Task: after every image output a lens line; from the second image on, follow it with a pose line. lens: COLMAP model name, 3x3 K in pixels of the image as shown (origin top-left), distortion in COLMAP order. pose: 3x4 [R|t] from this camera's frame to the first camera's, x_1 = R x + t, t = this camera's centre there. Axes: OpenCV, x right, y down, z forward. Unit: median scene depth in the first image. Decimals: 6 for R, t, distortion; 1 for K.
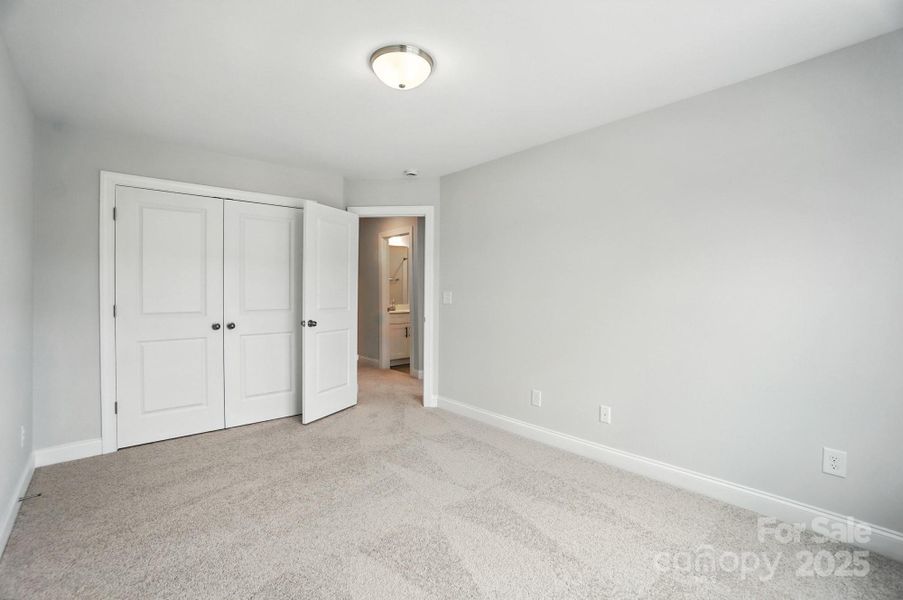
lens RADIAL K [[402.3, 0, 451.1], [0, 402.3, 297.6], [0, 0, 1]] dist [-0.062216, 0.022532]
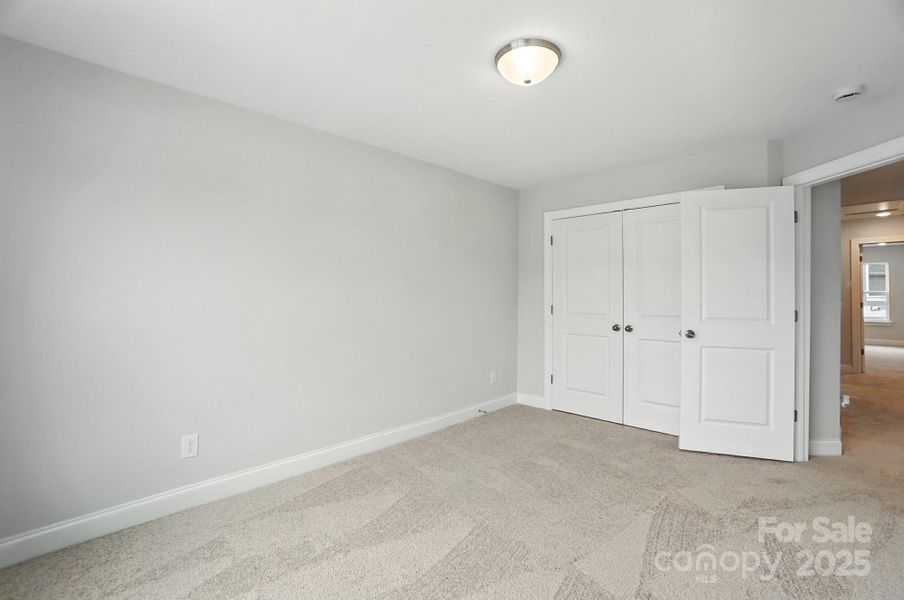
lens RADIAL K [[411.8, 0, 452.0], [0, 411.8, 300.0], [0, 0, 1]] dist [-0.064740, 0.023049]
pose [[0.098219, 0.016172, -0.995033, 0.485229], [-0.019597, 0.999705, 0.014314, -0.011959], [0.994972, 0.018094, 0.098507, 0.425731]]
